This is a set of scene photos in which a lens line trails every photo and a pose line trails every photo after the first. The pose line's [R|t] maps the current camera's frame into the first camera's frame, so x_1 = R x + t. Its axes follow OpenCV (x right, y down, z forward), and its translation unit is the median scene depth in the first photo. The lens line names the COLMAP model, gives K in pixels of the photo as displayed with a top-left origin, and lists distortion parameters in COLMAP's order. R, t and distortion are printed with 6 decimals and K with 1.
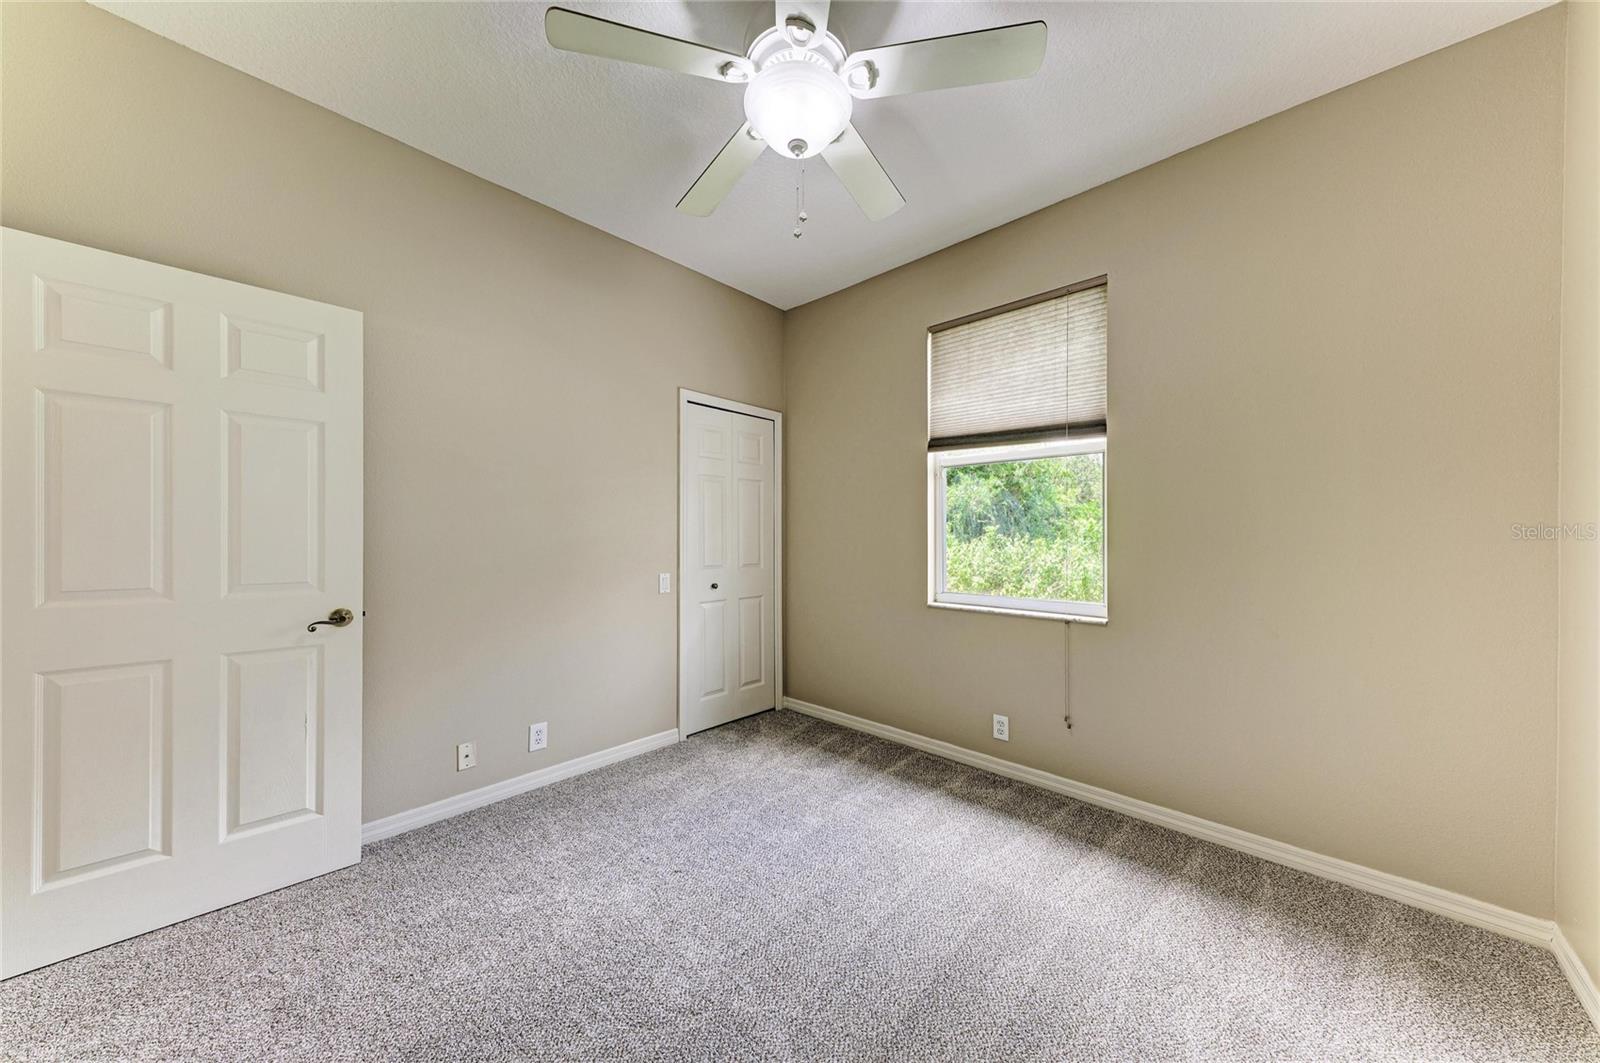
lens RADIAL K [[540.1, 0, 800.8], [0, 540.1, 534.4], [0, 0, 1]] dist [0.022582, -0.005921]
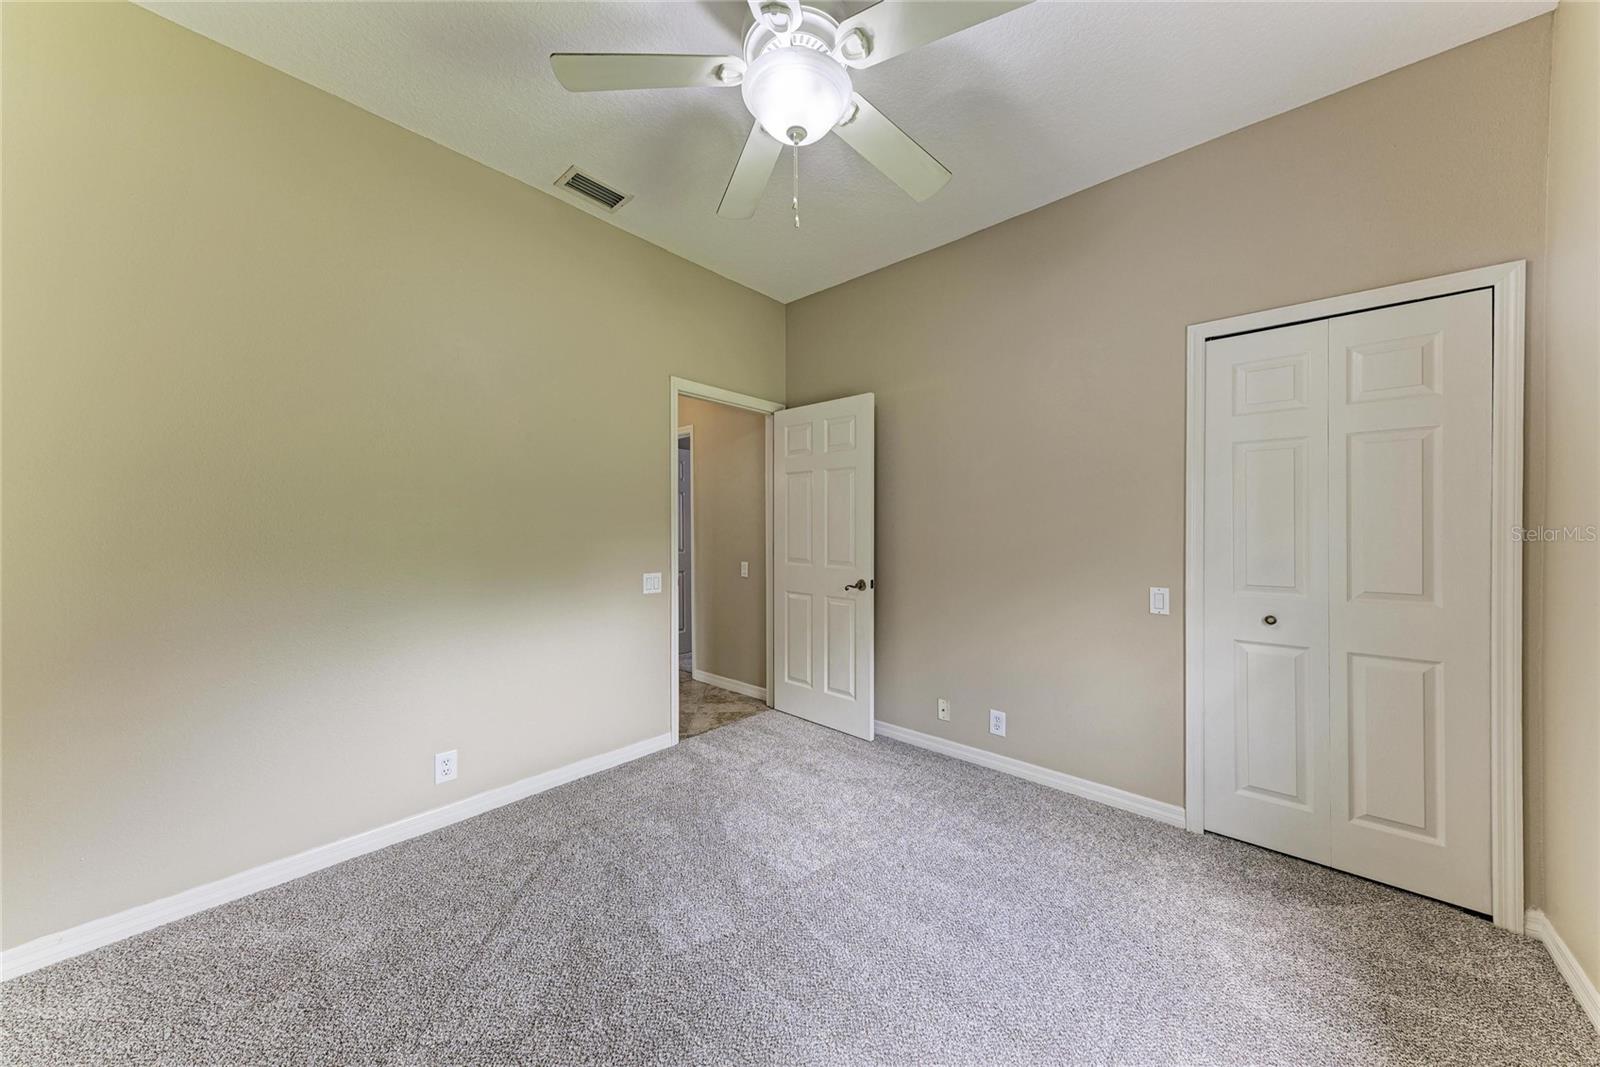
lens RADIAL K [[540.1, 0, 800.8], [0, 540.1, 536.4], [0, 0, 1]] dist [0.022582, -0.005921]
pose [[0.028330, 0.007159, -0.999573, 0.558918], [-0.002634, 0.999971, 0.007087, -0.002850], [0.999595, 0.002432, 0.028348, 0.564713]]
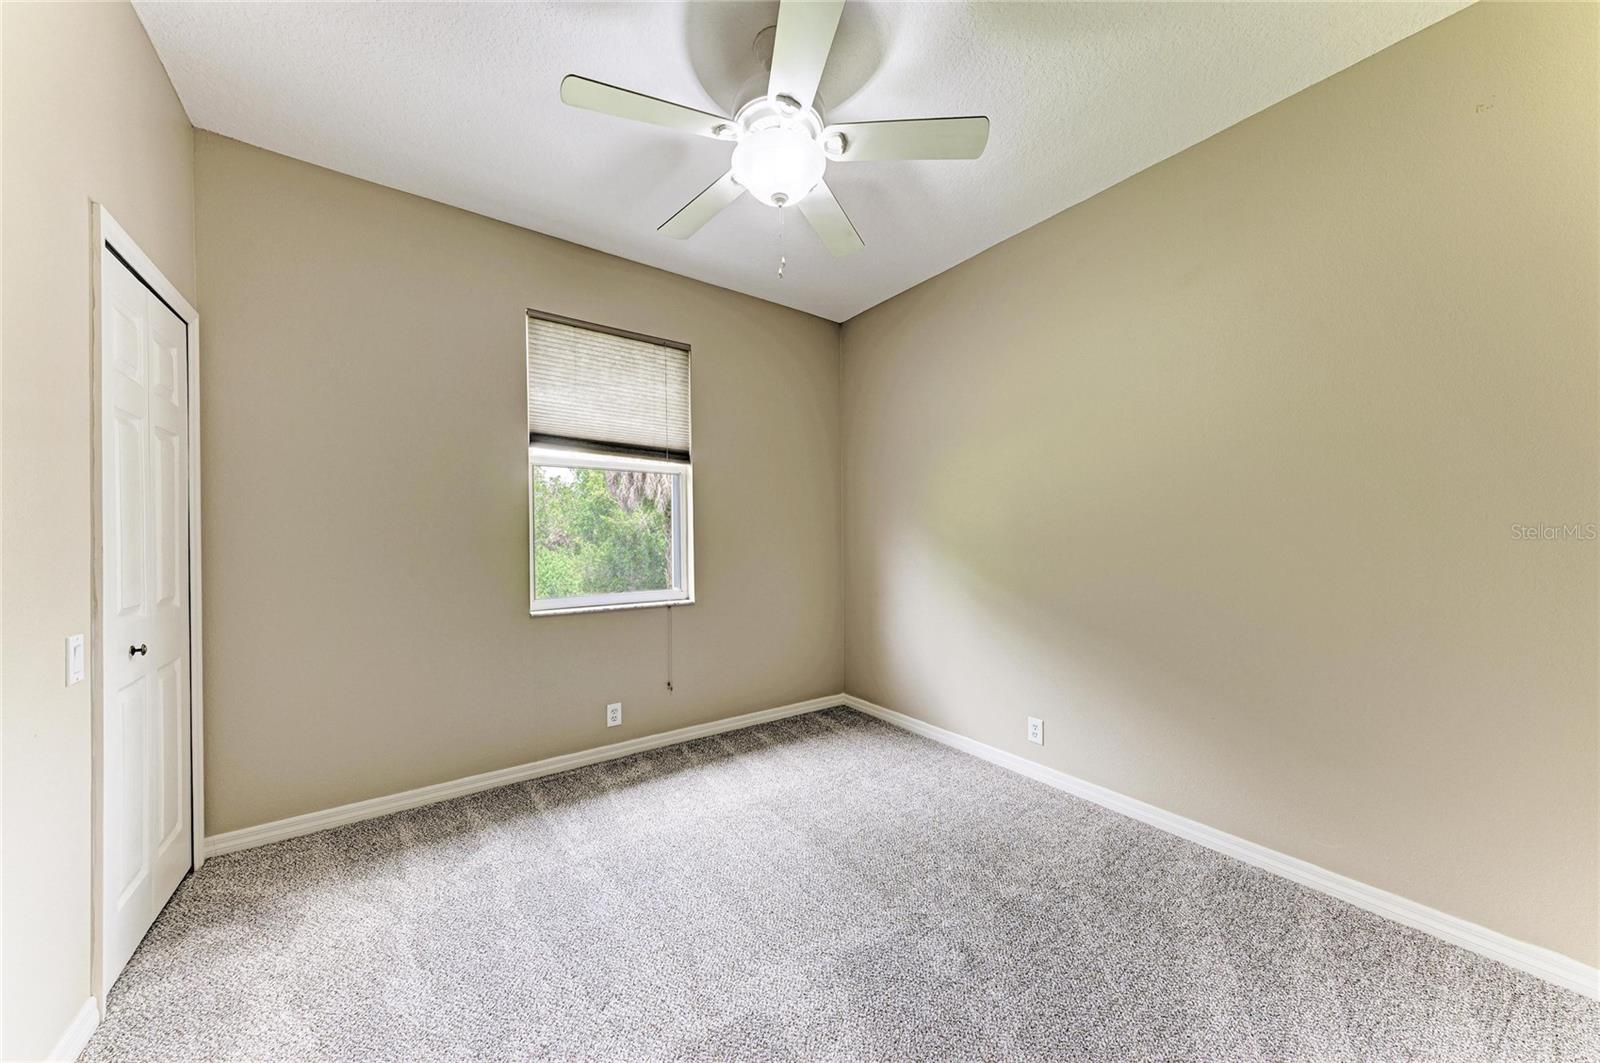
lens RADIAL K [[540.1, 0, 800.8], [0, 540.1, 534.4], [0, 0, 1]] dist [0.022582, -0.005921]
pose [[0.197346, 0.002678, 0.980330, -0.637004], [0.005759, 0.999976, -0.003891, 0.000387], [-0.980317, 0.006413, 0.197326, 0.426152]]
